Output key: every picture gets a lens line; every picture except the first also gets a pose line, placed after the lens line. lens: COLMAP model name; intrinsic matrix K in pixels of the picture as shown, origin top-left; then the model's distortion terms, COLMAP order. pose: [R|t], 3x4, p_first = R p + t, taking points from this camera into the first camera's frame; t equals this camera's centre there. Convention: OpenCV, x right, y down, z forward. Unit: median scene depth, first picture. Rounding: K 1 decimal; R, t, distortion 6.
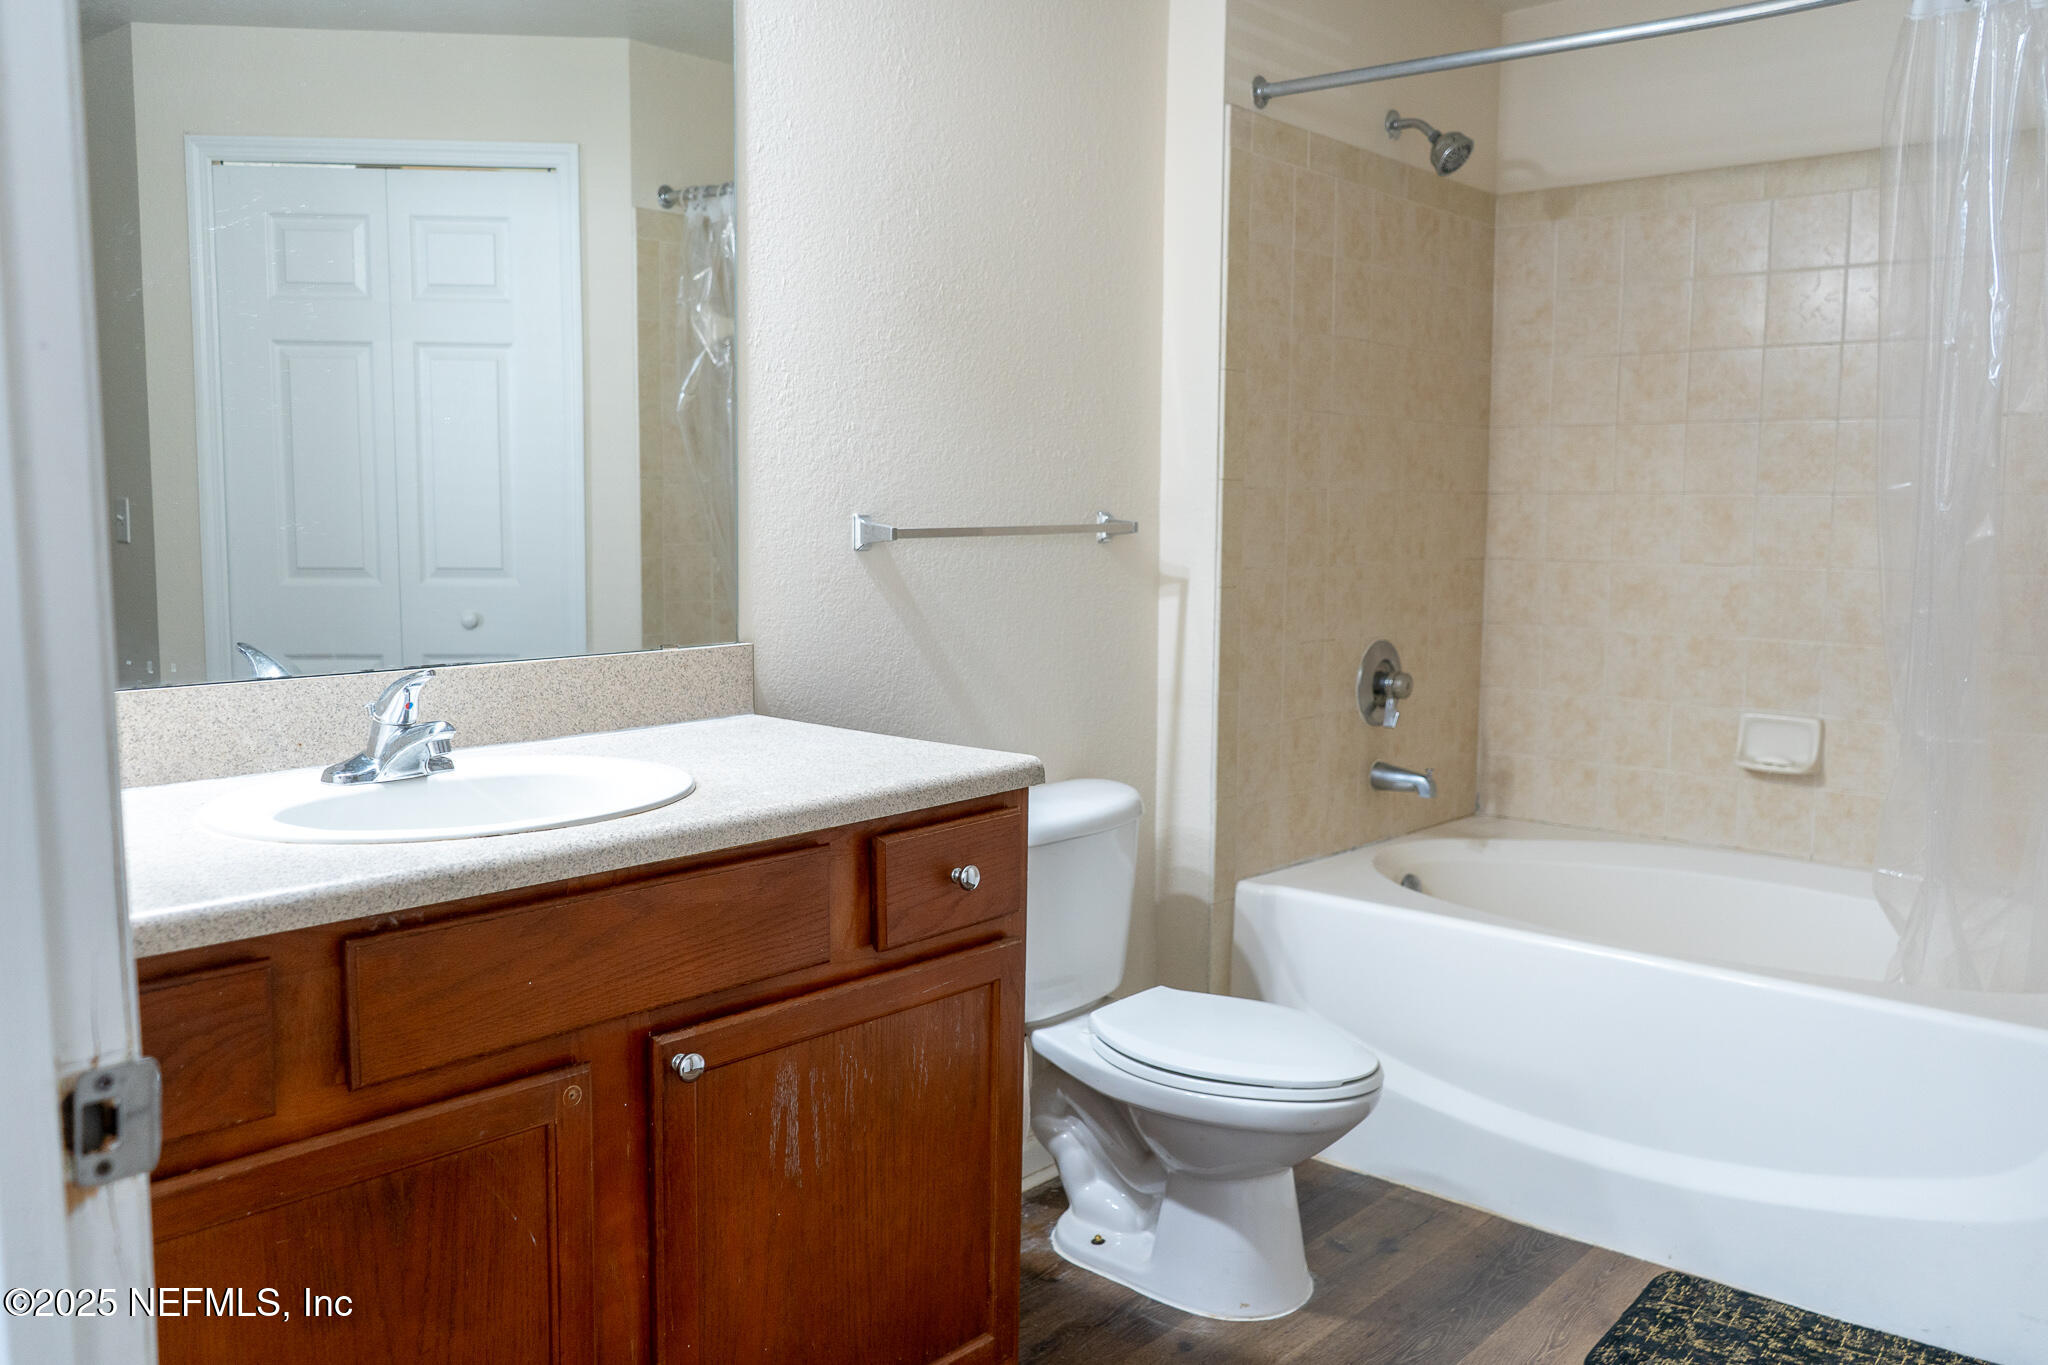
lens RADIAL K [[1660.4, 0, 1024.0], [0, 1660.4, 682.5], [0, 0, 1]] dist [-0.016479, 0.008156]
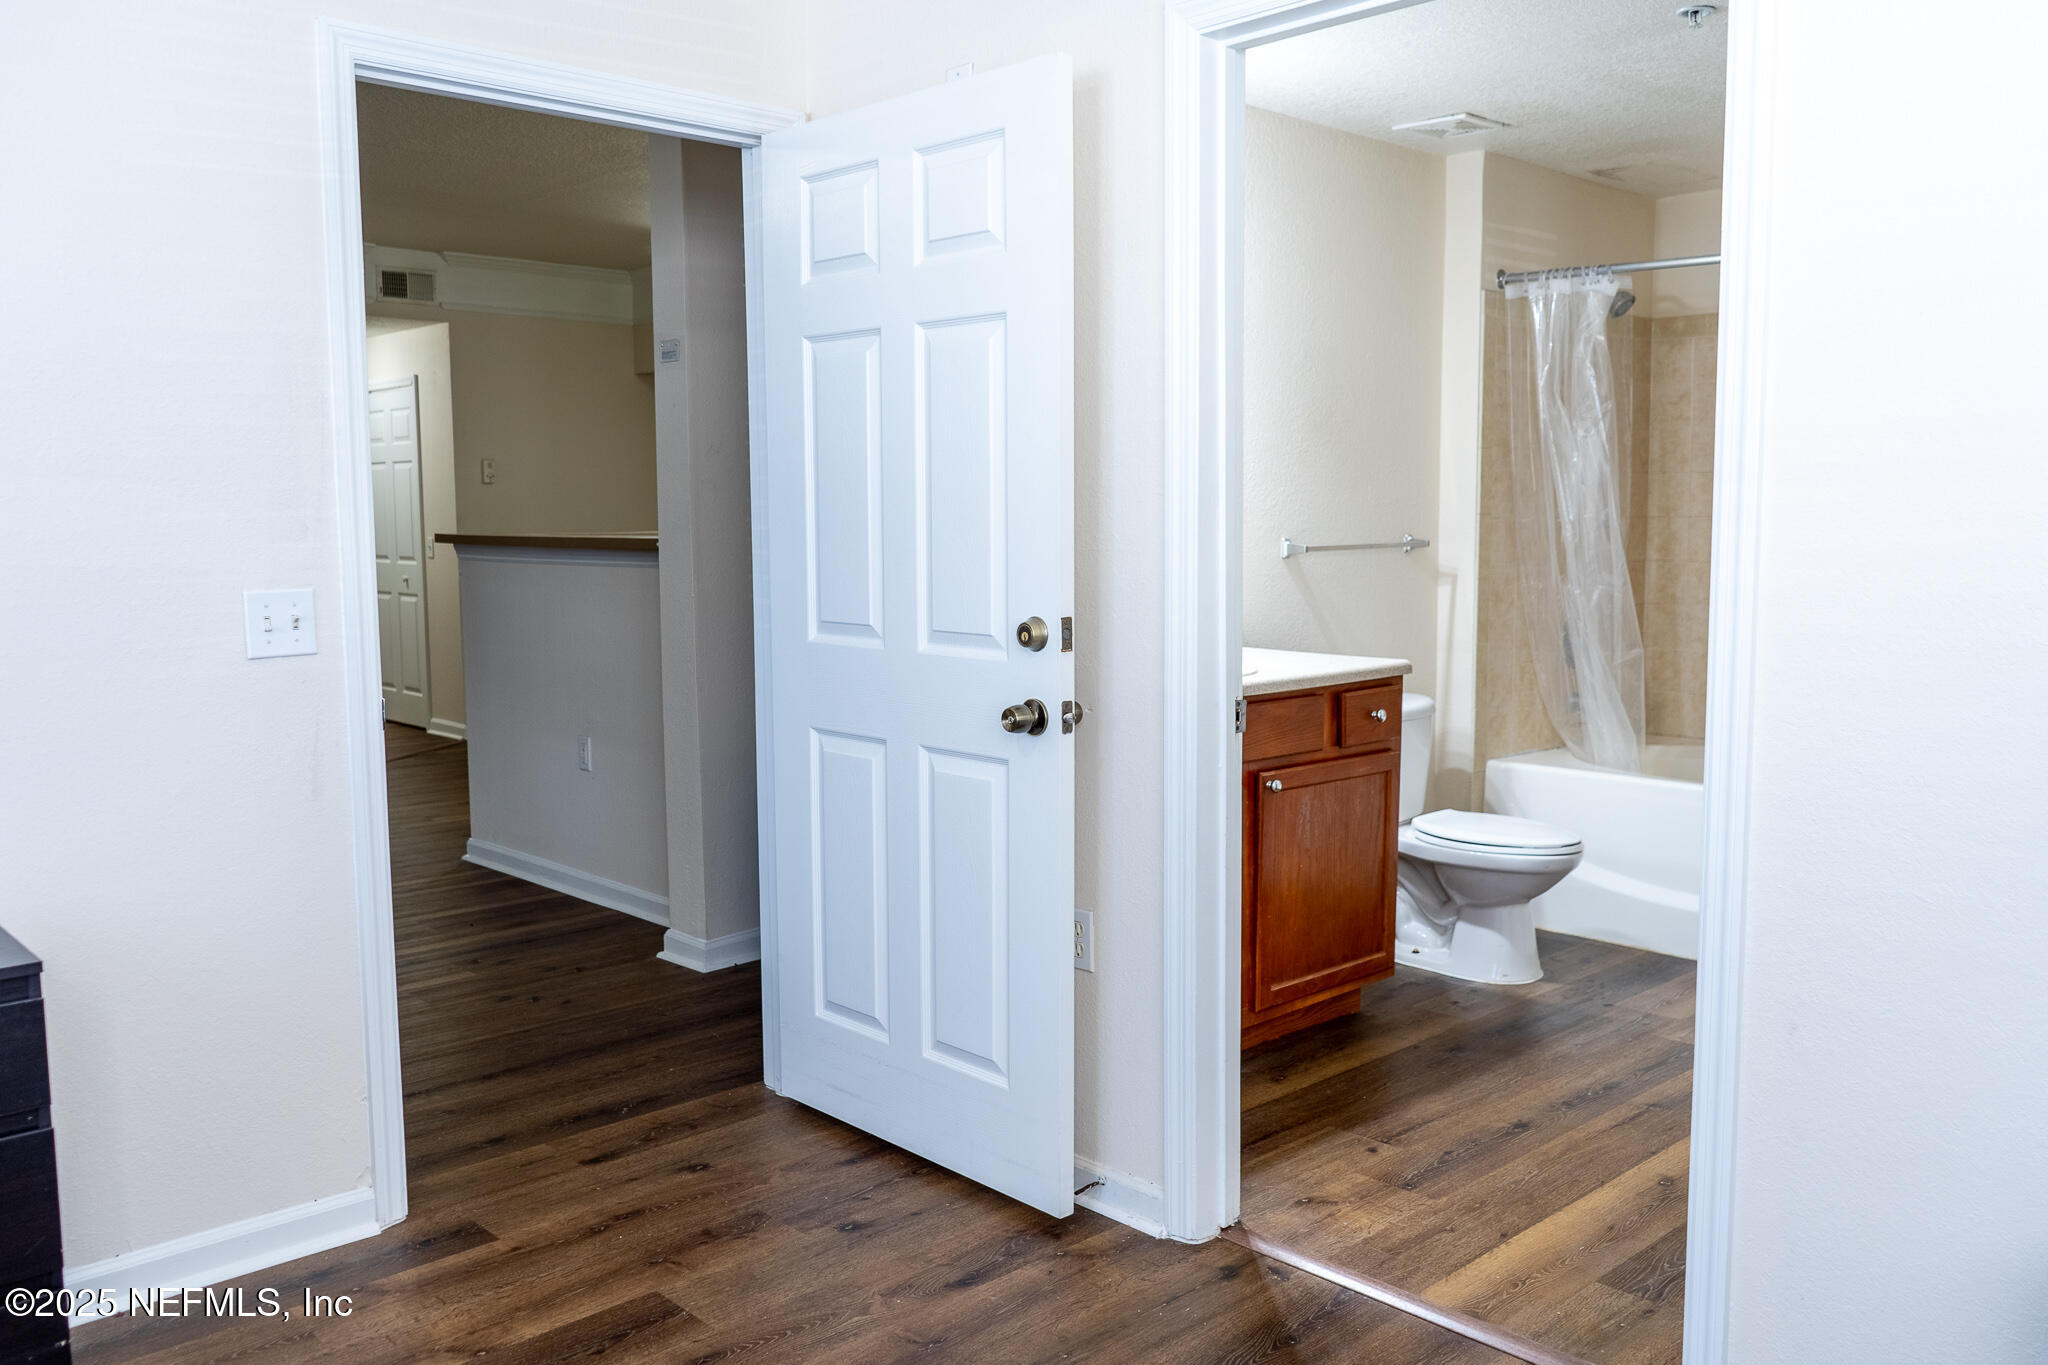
lens RADIAL K [[1660.4, 0, 1024.0], [0, 1660.4, 682.5], [0, 0, 1]] dist [-0.016479, 0.008156]
pose [[0.995319, -0.002548, -0.096611, -0.180067], [0.001968, 0.999980, -0.006091, 0.057279], [0.096625, 0.005872, 0.995304, -0.717029]]
